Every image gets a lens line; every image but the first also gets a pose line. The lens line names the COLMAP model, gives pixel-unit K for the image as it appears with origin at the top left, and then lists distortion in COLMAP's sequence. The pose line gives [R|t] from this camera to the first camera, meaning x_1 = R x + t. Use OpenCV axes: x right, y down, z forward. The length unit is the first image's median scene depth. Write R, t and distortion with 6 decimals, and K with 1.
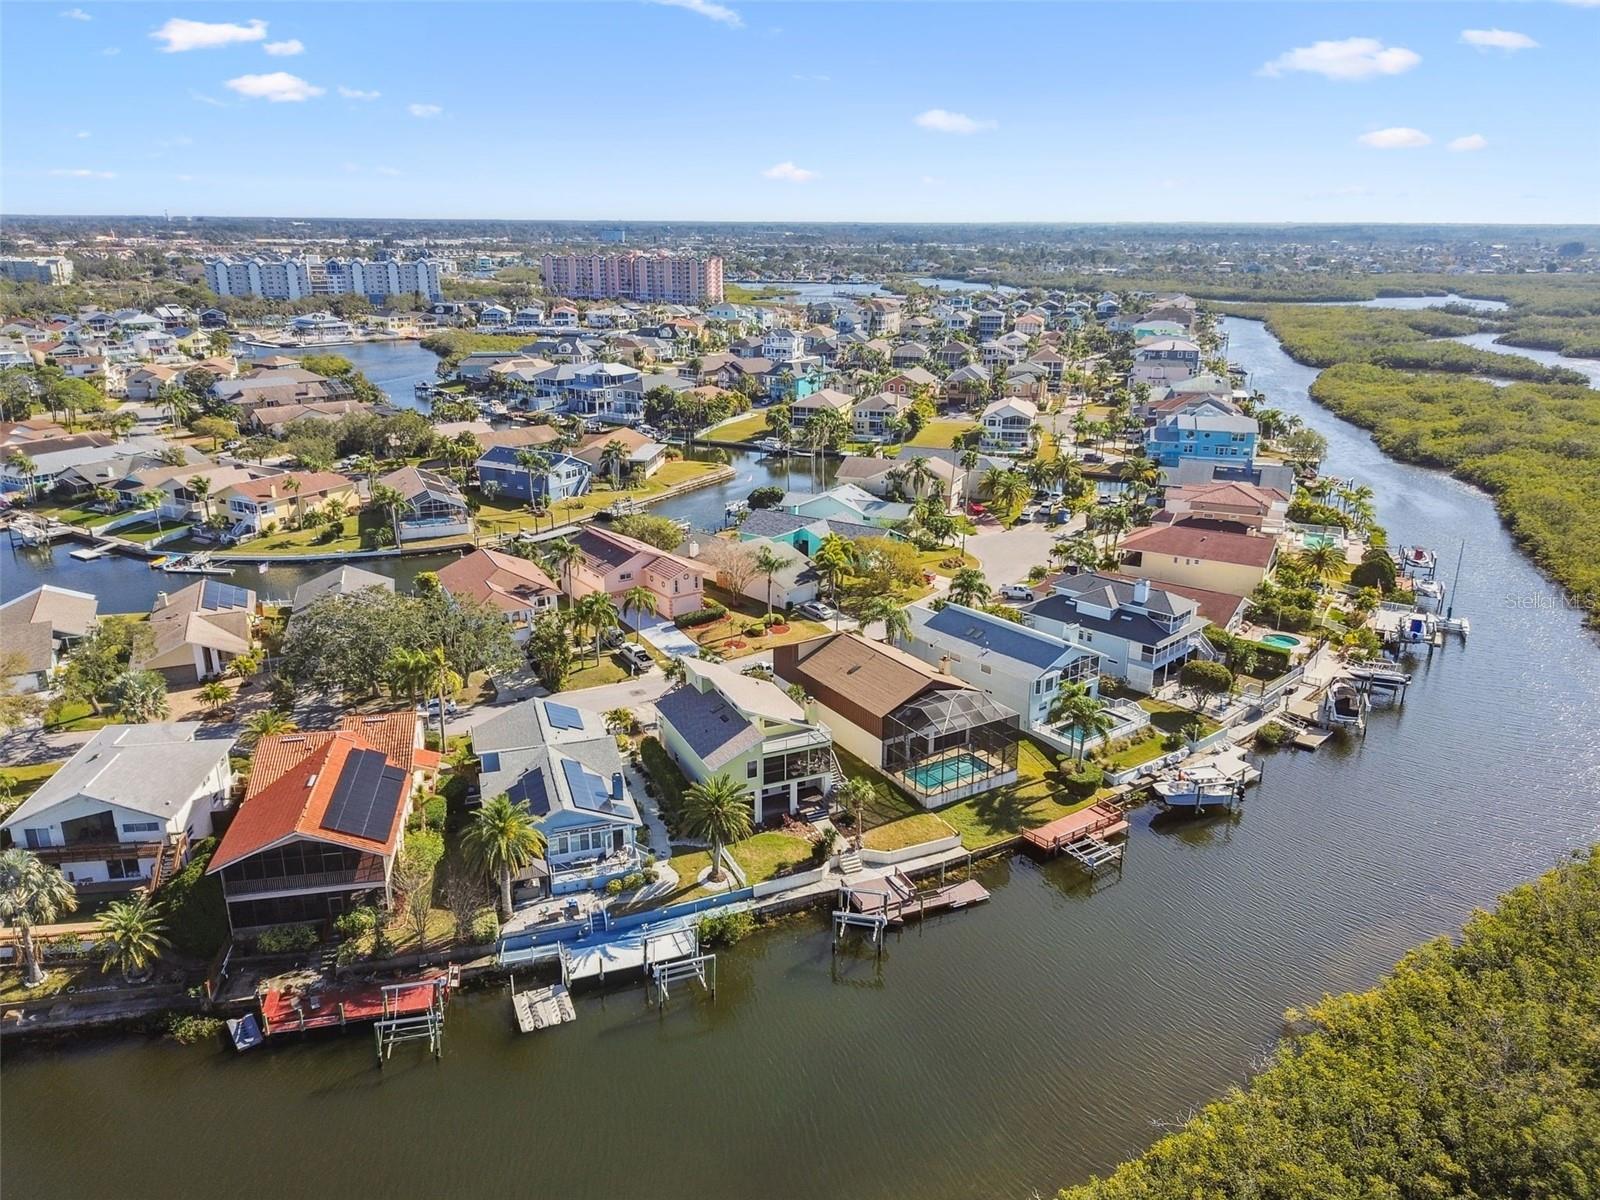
lens RADIAL K [[1137.7, 0, 800.0], [0, 1137.7, 600.0], [0, 0, 1]] dist [0.064257, -0.057609]
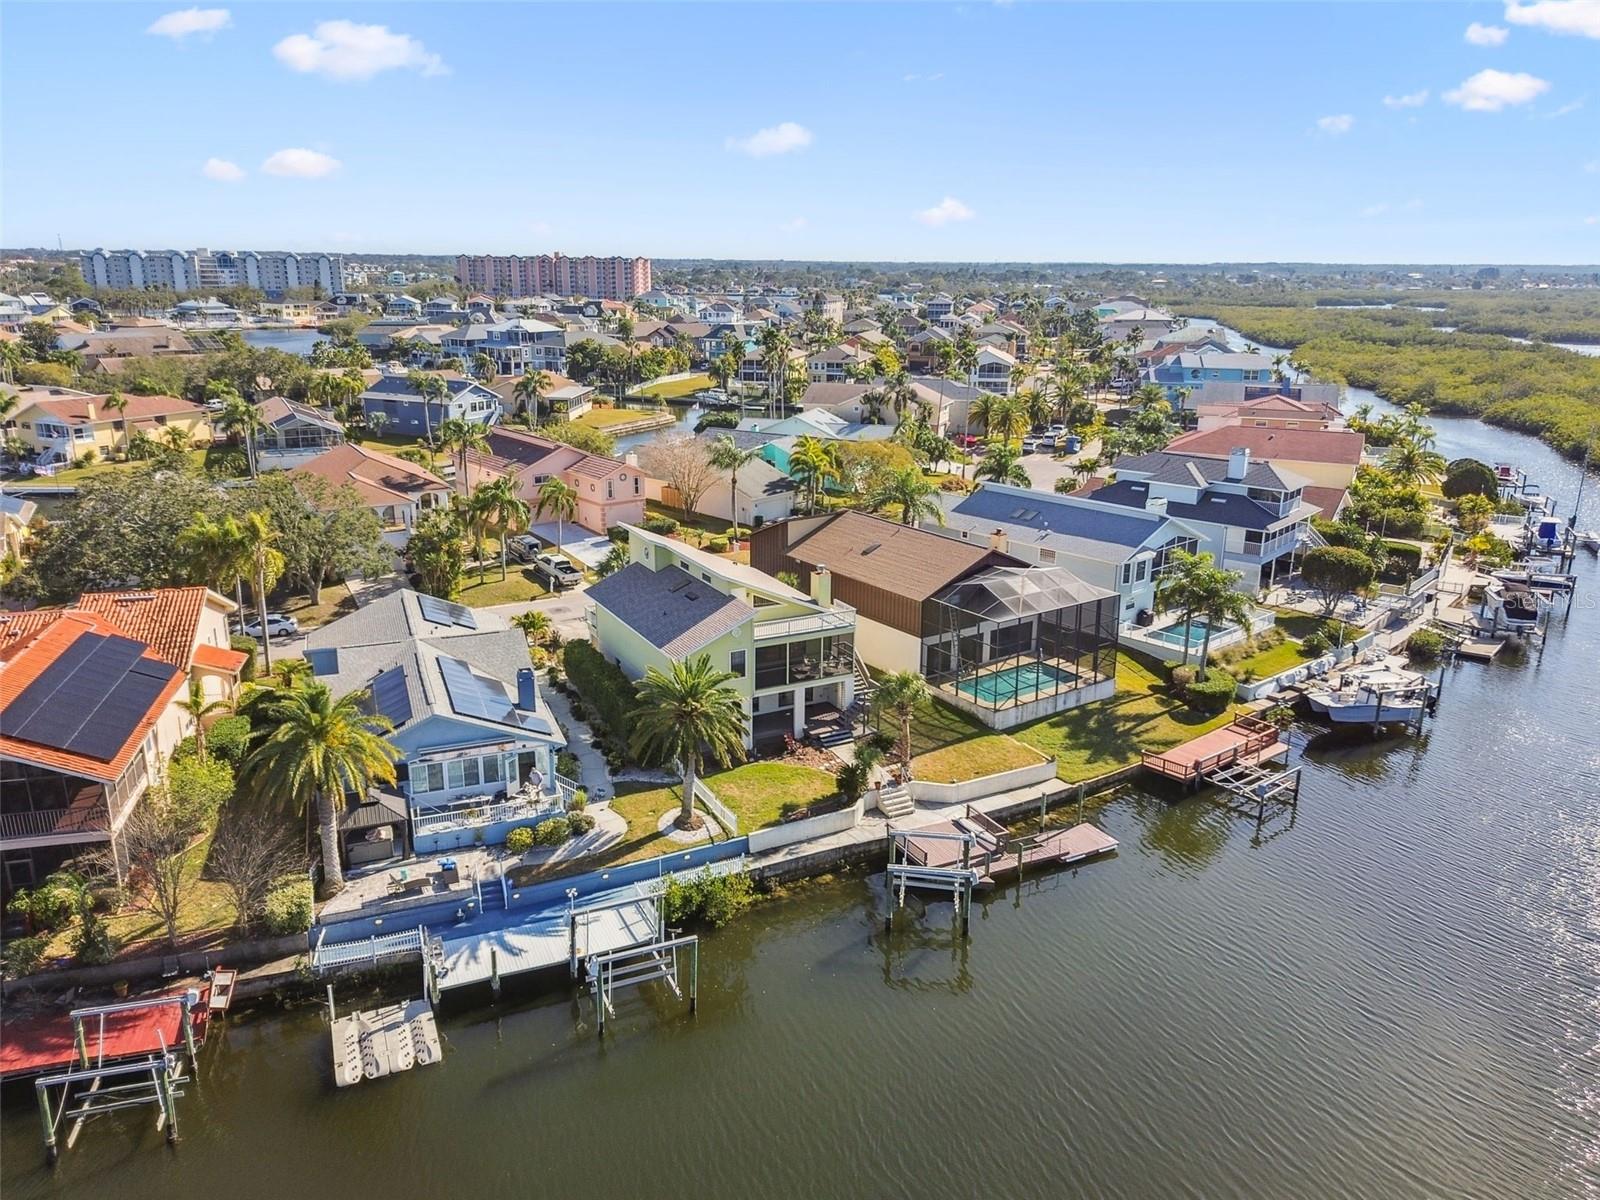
lens RADIAL K [[1157.6, 0, 800.0], [0, 1157.6, 600.0], [0, 0, 1]] dist [0.044725, -0.024658]
pose [[0.998113, -0.013252, 0.059955, -0.041557], [0.015147, 0.999397, -0.031260, 0.121336], [-0.059504, 0.032109, 0.997712, 0.311508]]
